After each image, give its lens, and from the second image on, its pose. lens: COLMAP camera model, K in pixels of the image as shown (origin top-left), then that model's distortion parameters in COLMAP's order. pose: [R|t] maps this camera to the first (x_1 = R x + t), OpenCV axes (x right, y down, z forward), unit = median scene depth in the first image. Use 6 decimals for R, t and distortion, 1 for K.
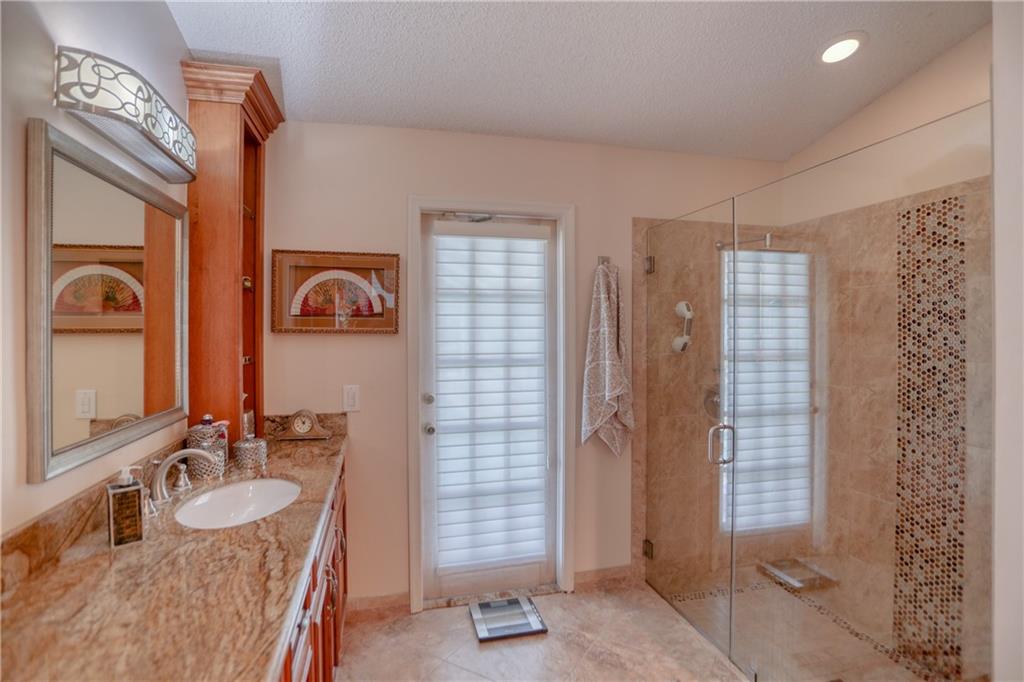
lens RADIAL K [[515.4, 0, 509.6], [0, 515.4, 331.2], [0, 0, 1]] dist [-0.073834, 0.036107]
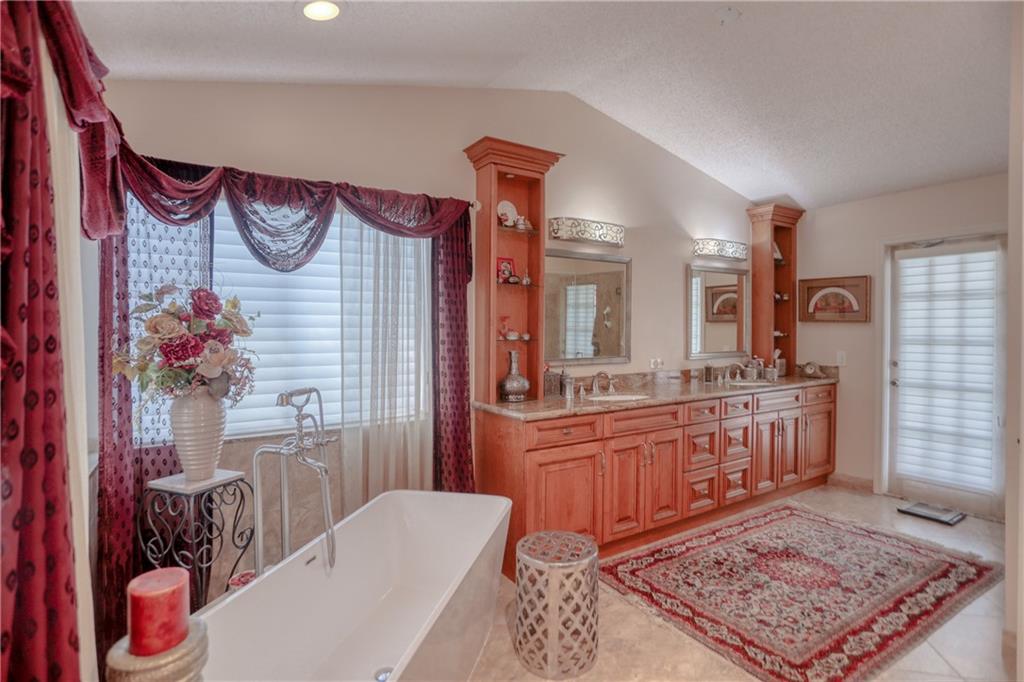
lens RADIAL K [[515.4, 0, 509.6], [0, 515.4, 331.2], [0, 0, 1]] dist [-0.073834, 0.036107]
pose [[0.313025, 0.009679, -0.949696, 0.964657], [-0.004121, 0.999953, 0.008832, 0.024516], [0.949736, 0.001149, 0.313050, -0.629472]]
